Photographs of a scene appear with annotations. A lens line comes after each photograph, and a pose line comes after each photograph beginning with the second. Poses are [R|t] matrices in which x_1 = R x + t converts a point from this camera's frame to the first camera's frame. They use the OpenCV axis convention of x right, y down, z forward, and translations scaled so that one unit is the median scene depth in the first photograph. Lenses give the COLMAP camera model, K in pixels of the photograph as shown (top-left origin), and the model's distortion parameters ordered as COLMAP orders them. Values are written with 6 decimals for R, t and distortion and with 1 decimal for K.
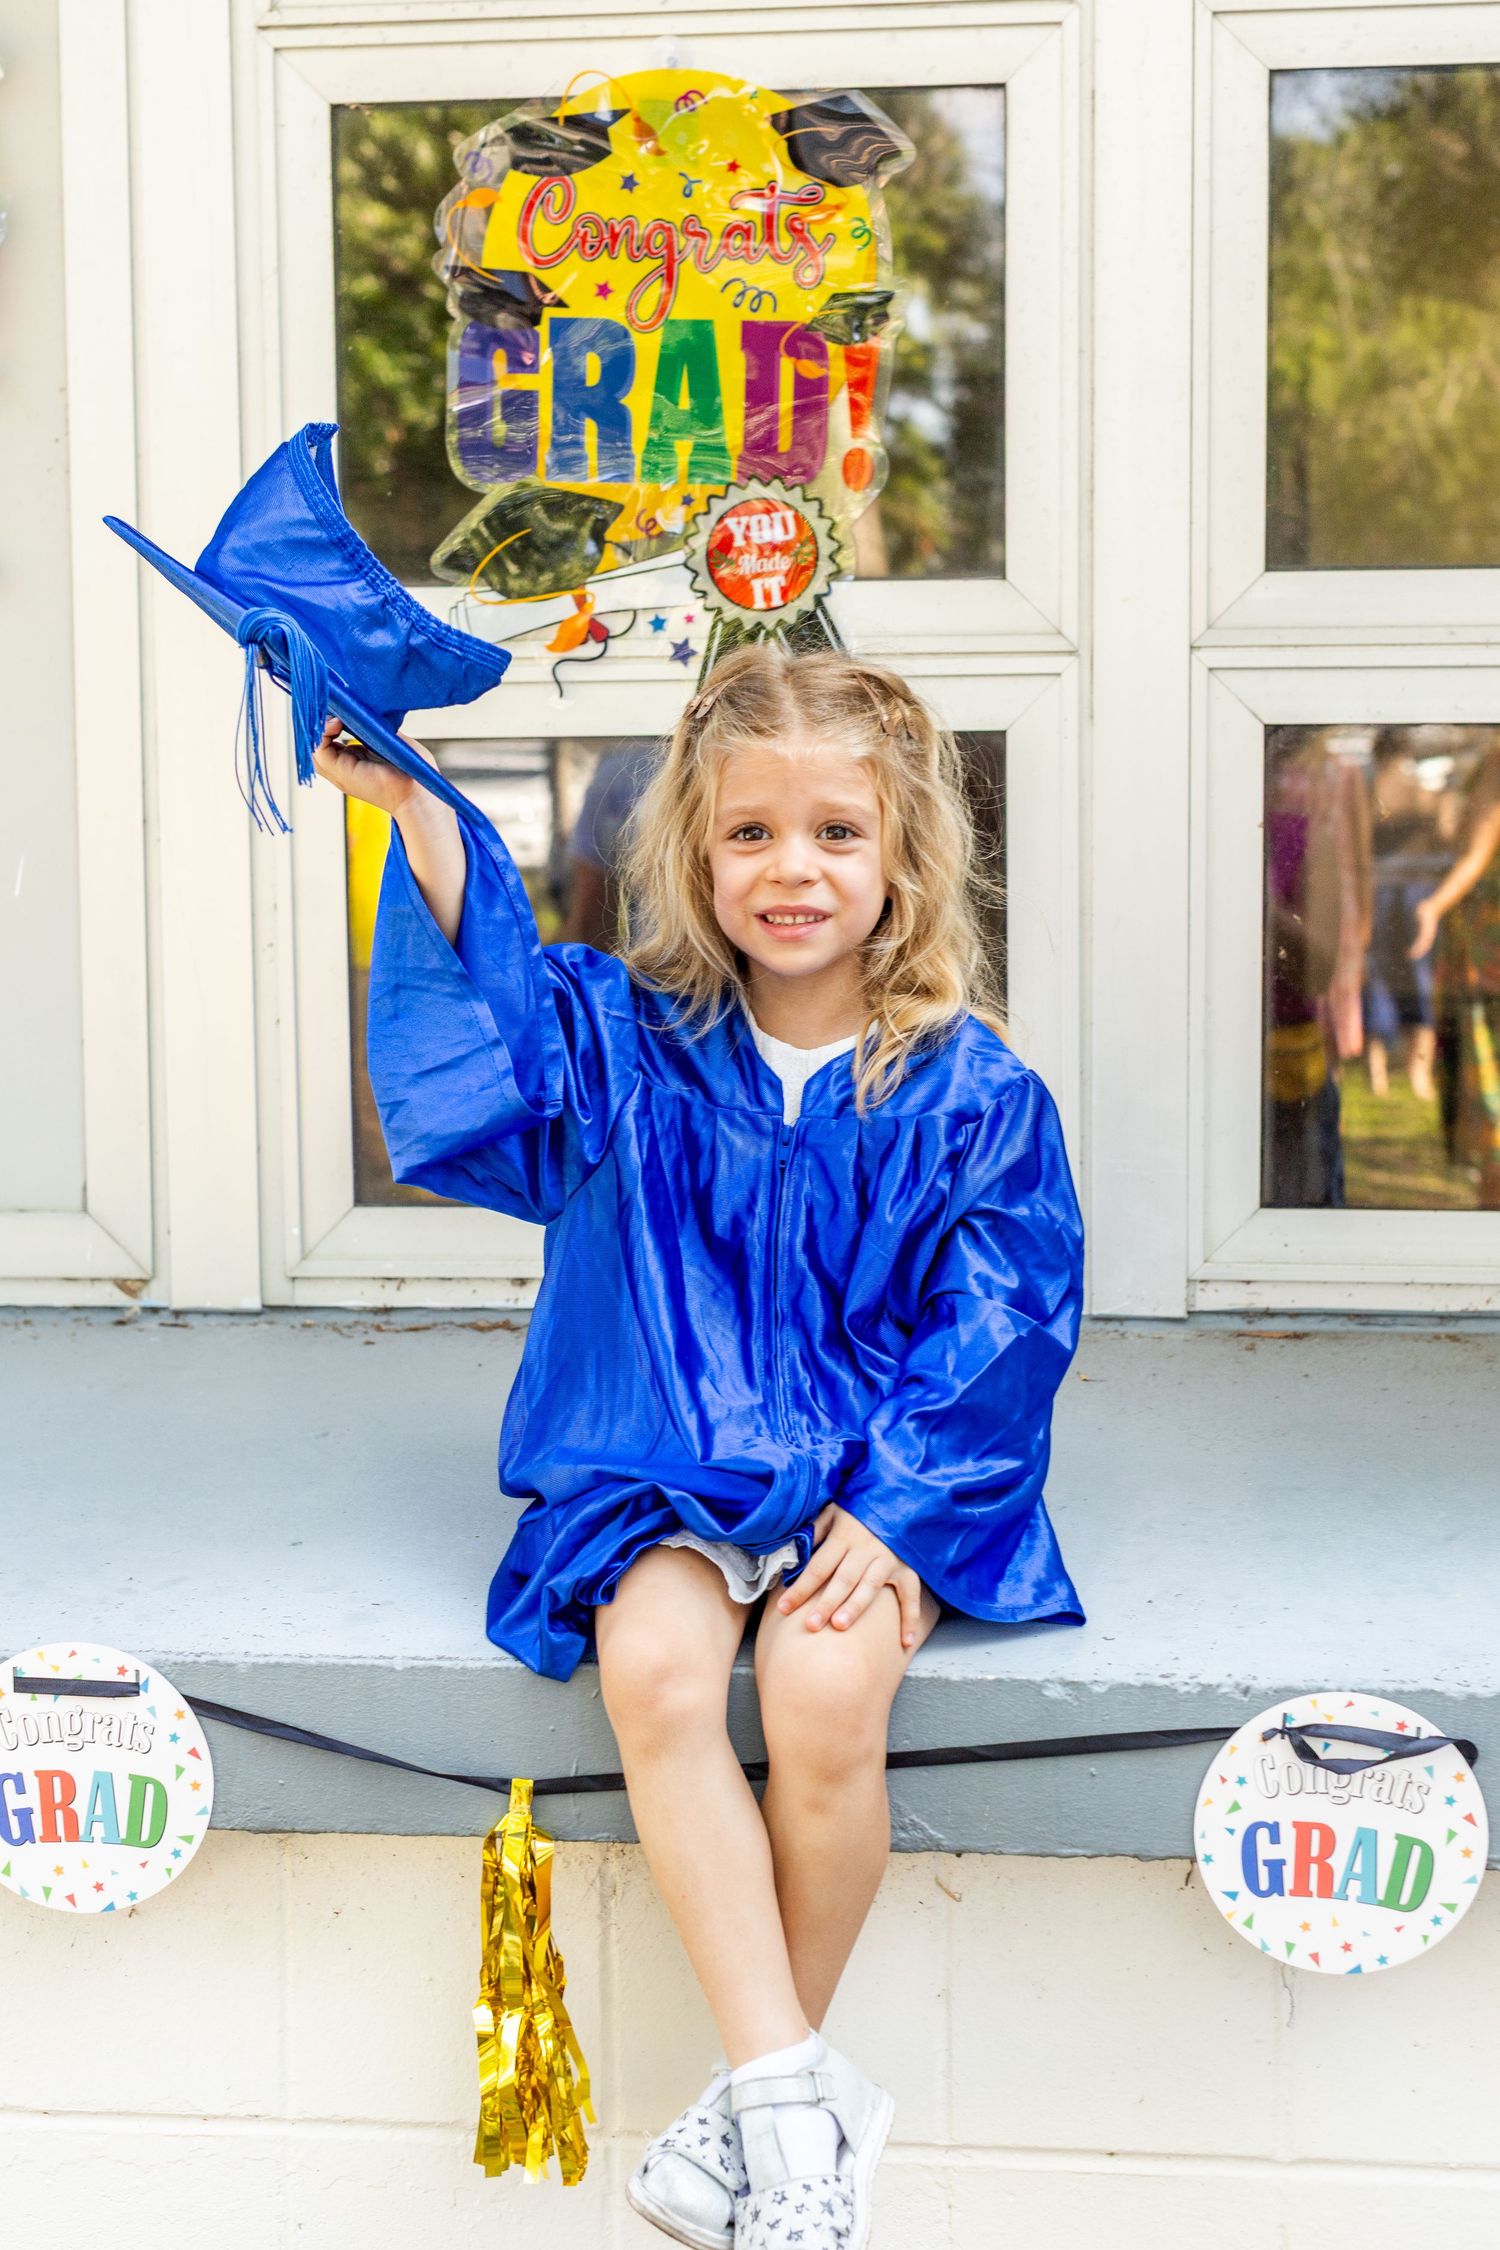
lens RADIAL K [[3253.4, 0, 761.1], [0, 3253.4, 1121.6], [0, 0, 1]] dist [1.854718, 0.016399]
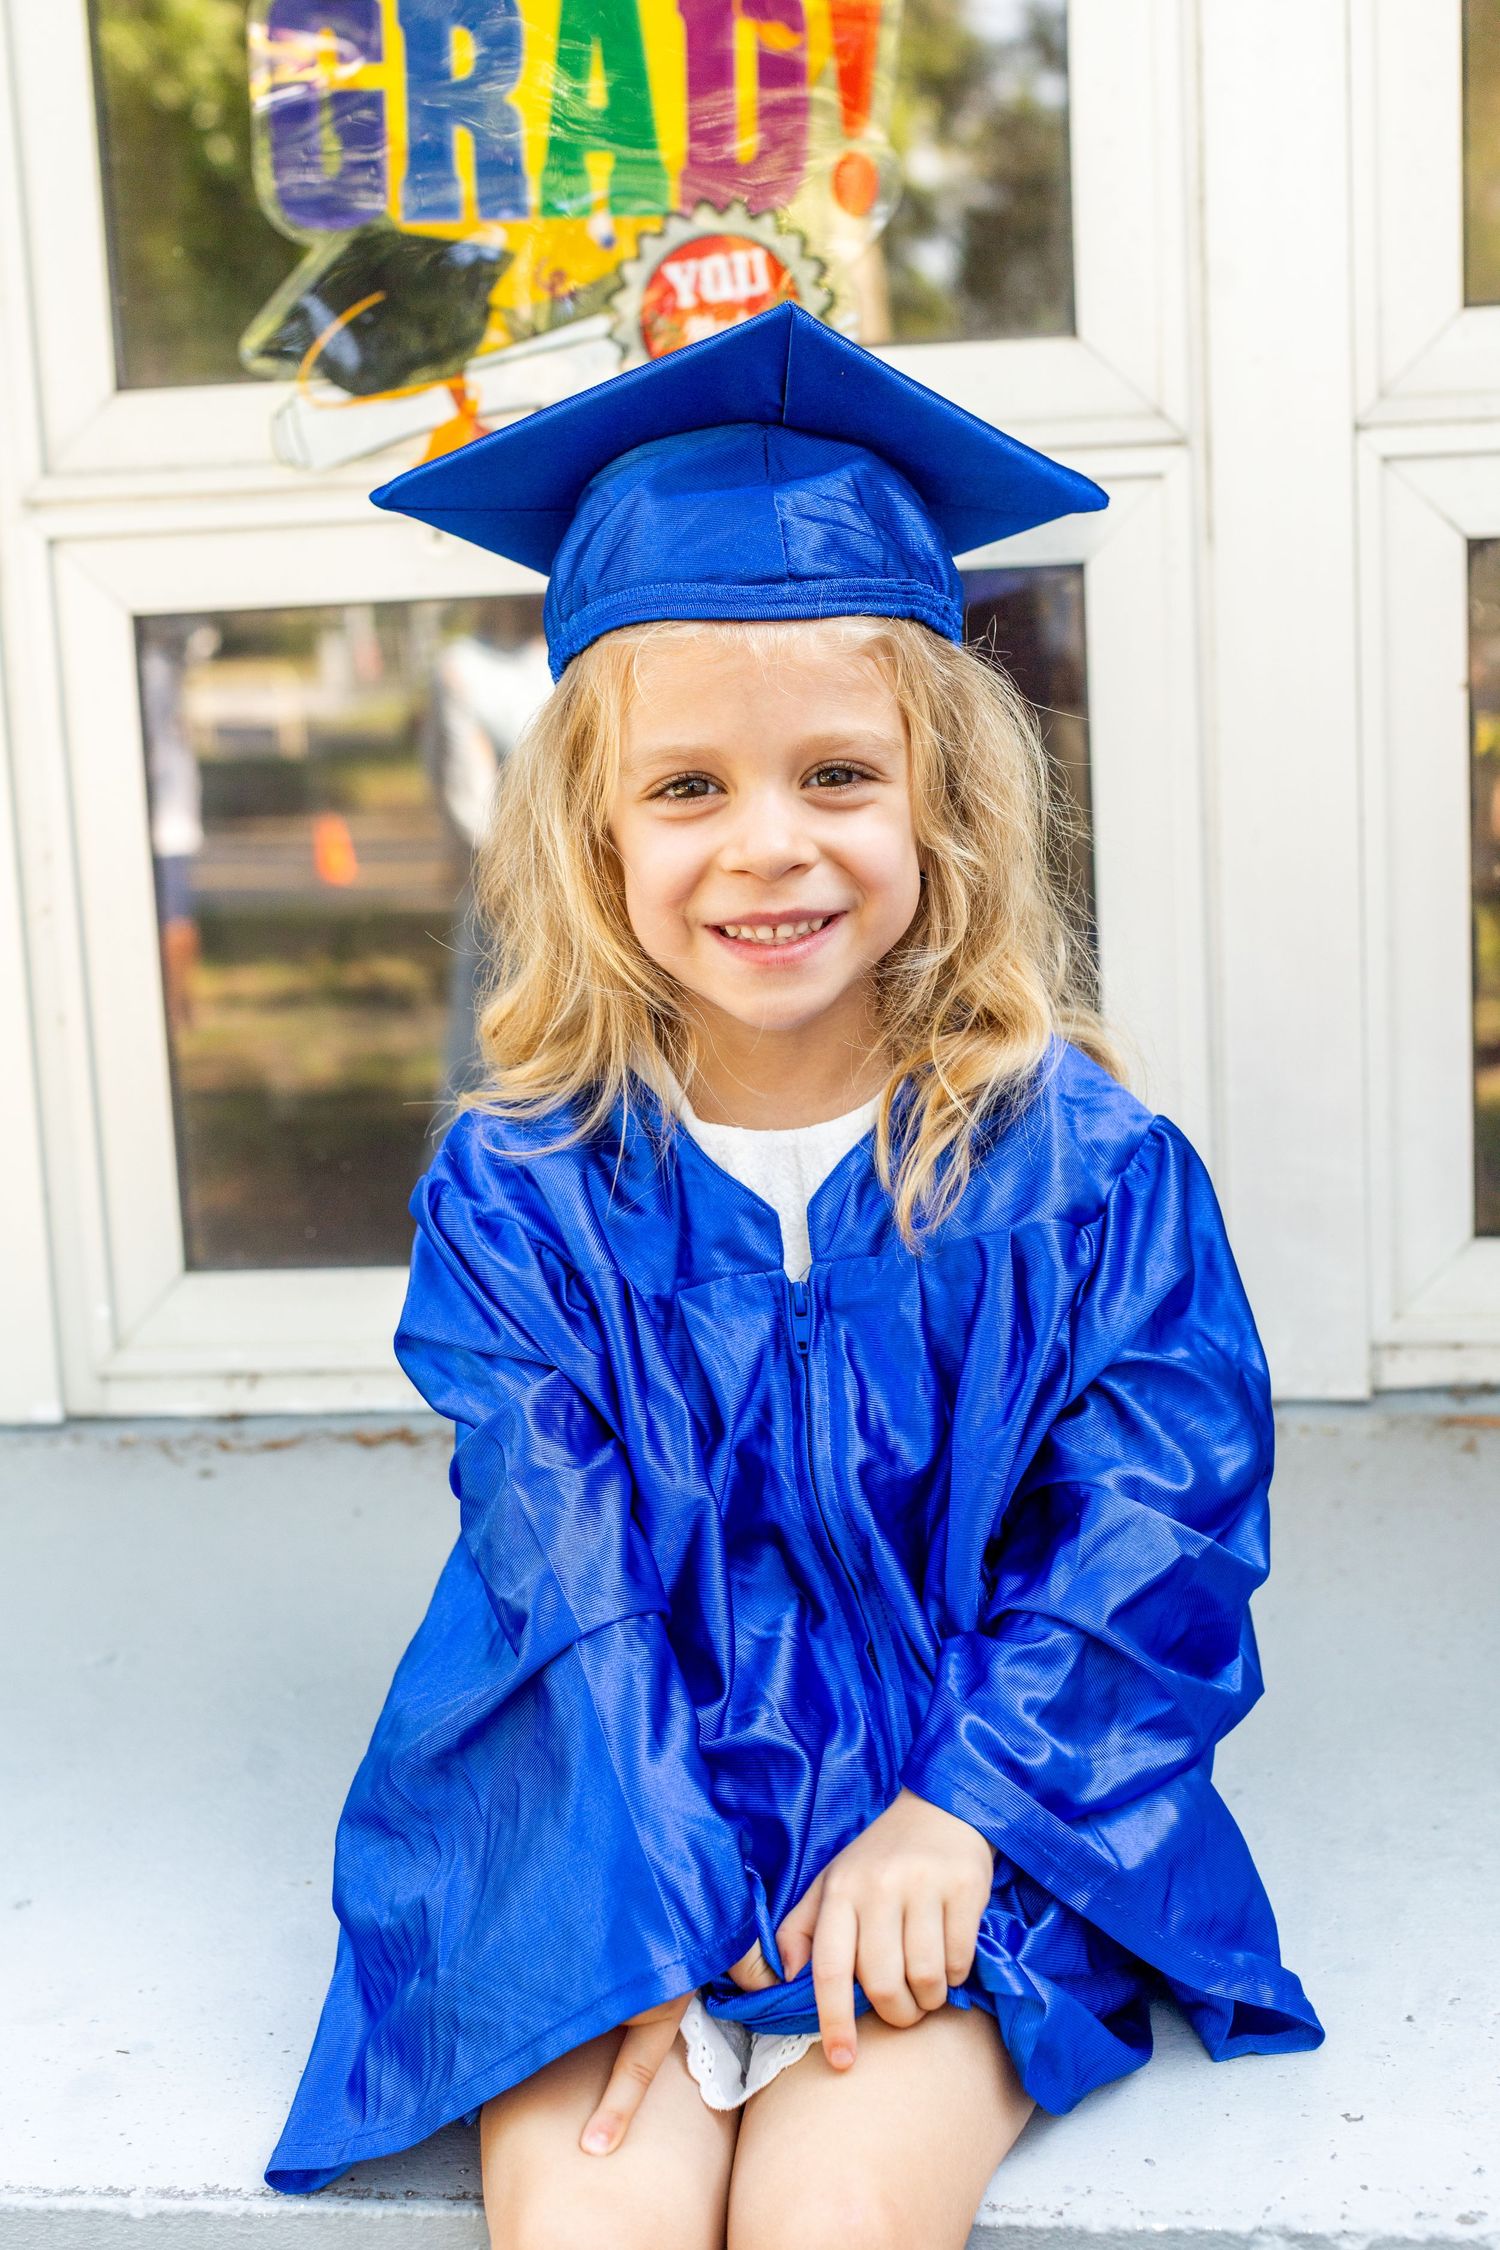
lens RADIAL K [[3217.4, 0, 744.9], [0, 3217.4, 1134.9], [0, 0, 1]] dist [0.874606, 0.025105]
pose [[0.999138, -0.037818, -0.017113, 0.010926], [0.038840, 0.997196, 0.063967, -0.046083], [0.014646, -0.064577, 0.997805, 0.317407]]
